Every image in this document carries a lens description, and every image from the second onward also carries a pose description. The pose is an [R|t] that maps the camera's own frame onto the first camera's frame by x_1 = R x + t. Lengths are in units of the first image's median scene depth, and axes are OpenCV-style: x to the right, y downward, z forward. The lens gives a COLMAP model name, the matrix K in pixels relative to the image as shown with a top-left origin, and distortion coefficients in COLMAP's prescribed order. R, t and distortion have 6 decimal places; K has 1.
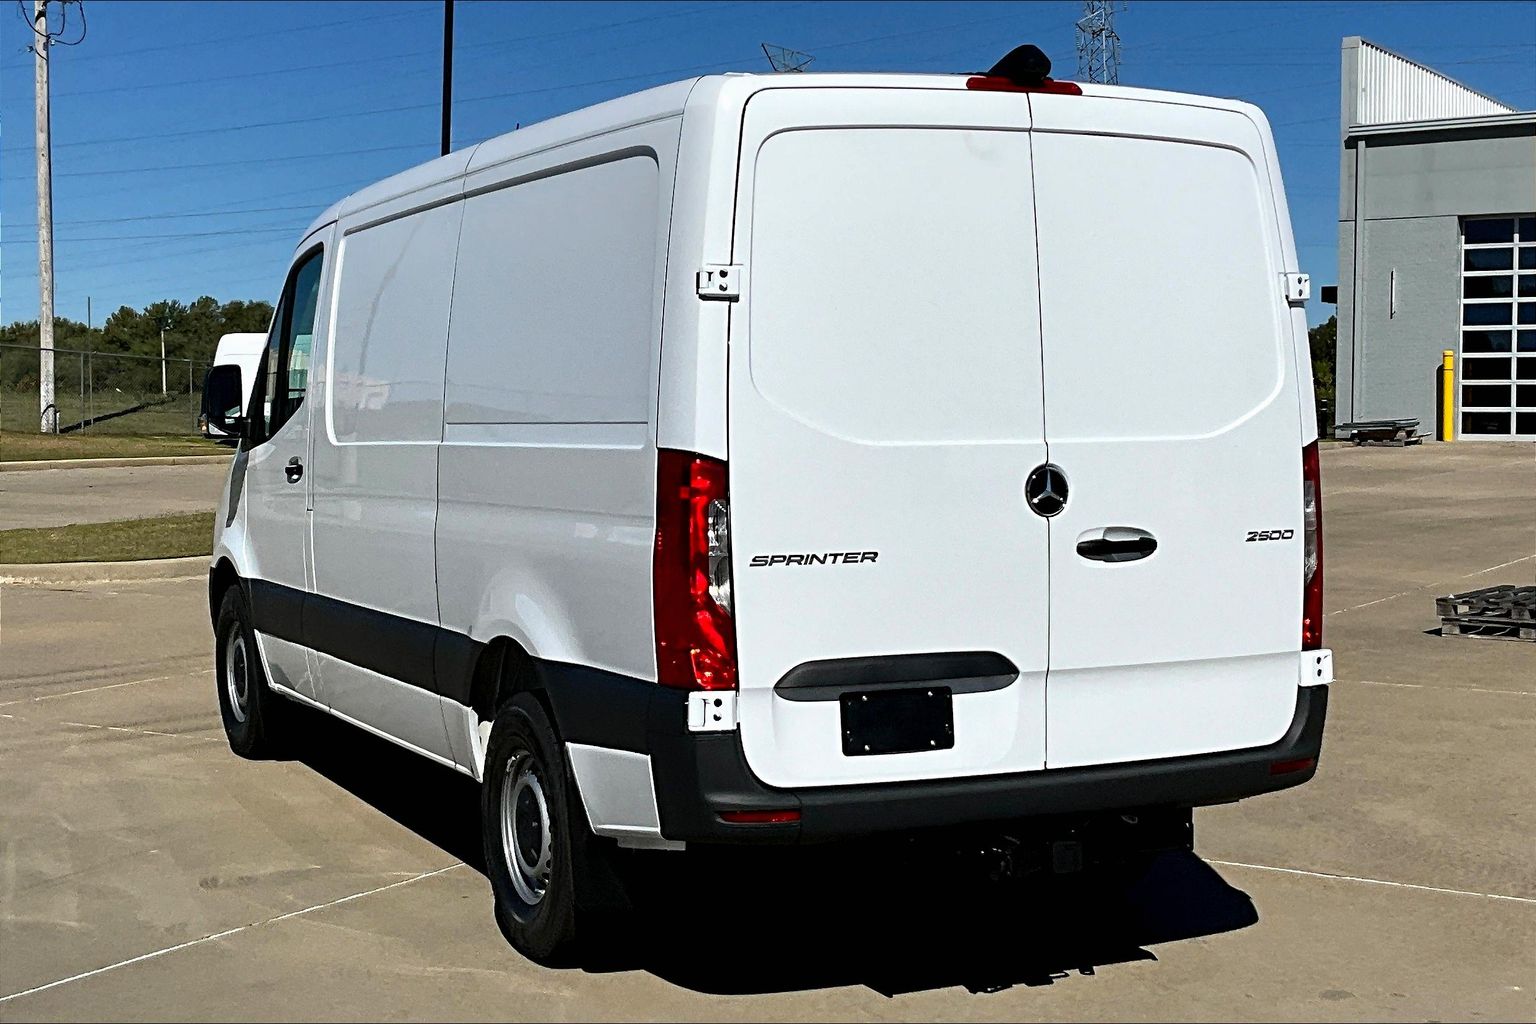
lens RADIAL K [[2409.1, 0, 768.0], [0, 2409.1, 512.0], [0, 0, 1]] dist [0.077861, -0.024532]
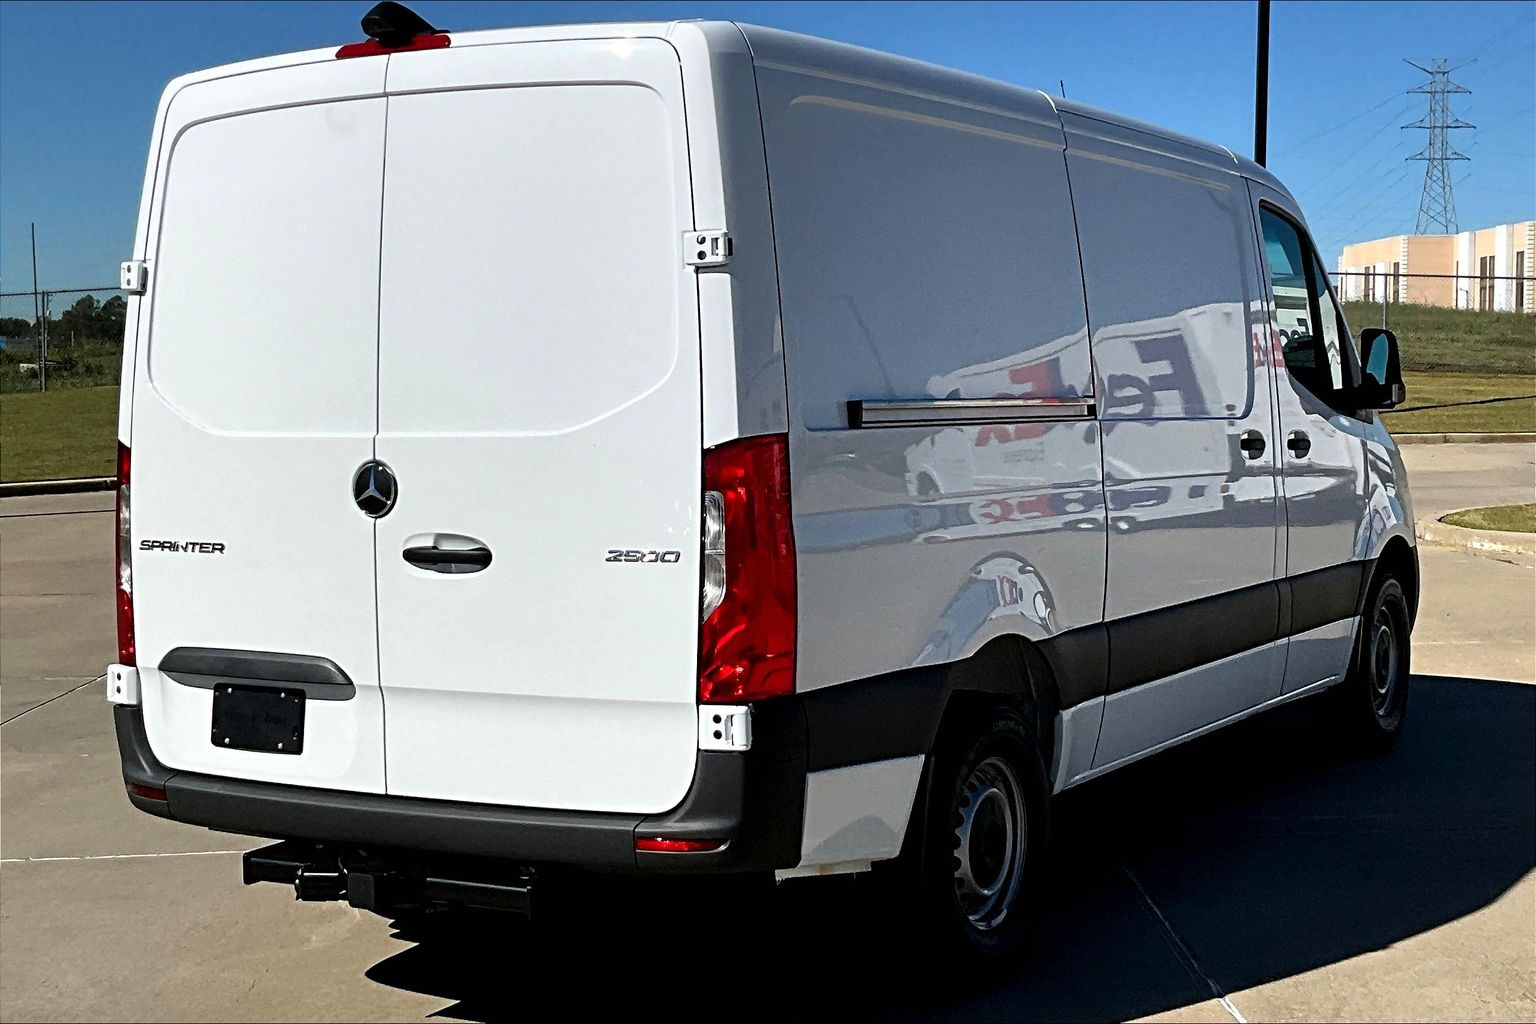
lens RADIAL K [[2327.5, 0, 762.6], [0, 2327.5, 483.3], [0, 0, 1]] dist [0.034673, 0.025803]
pose [[0.548142, 0.038407, -0.835503, 0.939022], [-0.031303, 0.999187, 0.025395, -0.038330], [0.835799, 0.012233, 0.548899, 0.642502]]
